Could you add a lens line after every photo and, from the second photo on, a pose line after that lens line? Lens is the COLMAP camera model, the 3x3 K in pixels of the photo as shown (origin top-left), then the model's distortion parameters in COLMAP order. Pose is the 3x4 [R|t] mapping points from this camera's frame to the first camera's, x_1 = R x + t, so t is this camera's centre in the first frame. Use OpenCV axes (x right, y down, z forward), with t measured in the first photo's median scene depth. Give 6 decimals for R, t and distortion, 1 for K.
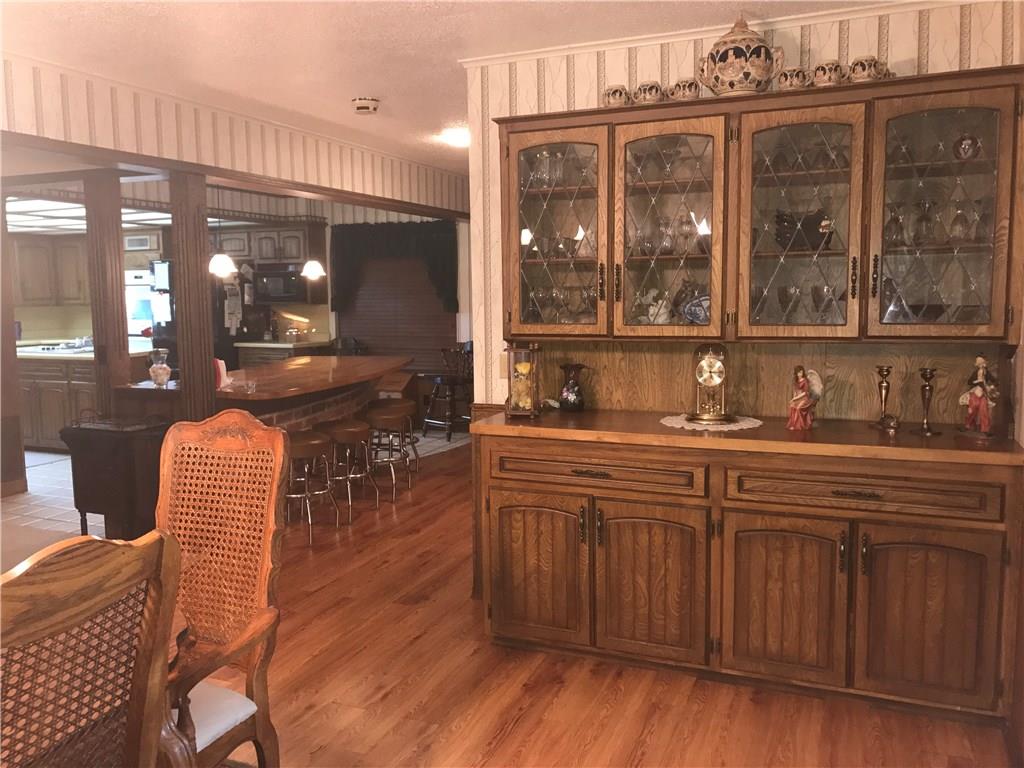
lens RADIAL K [[811.0, 0, 512.0], [0, 811.0, 384.0], [0, 0, 1]] dist [0.009187, -0.085320]
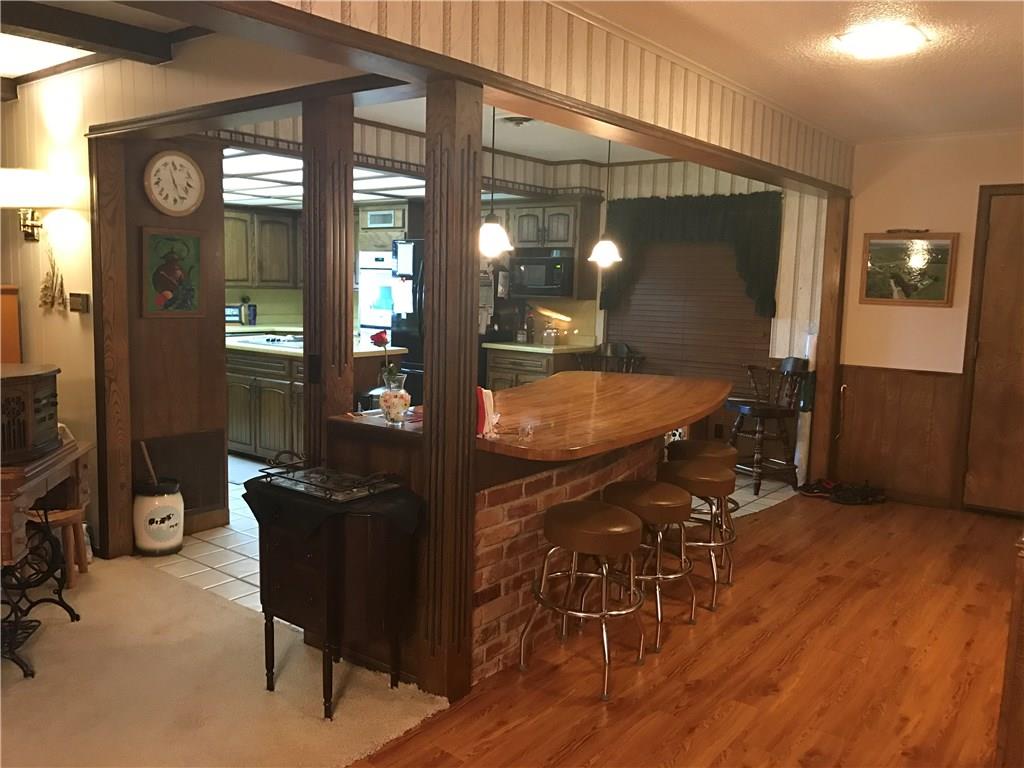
lens RADIAL K [[836.6, 0, 512.0], [0, 836.6, 384.0], [0, 0, 1]] dist [0.052964, -0.105978]
pose [[0.960965, 0.064457, -0.269056, -0.084346], [-0.063632, 0.997904, 0.011799, -0.021596], [0.269253, 0.005782, 0.963052, 0.194164]]
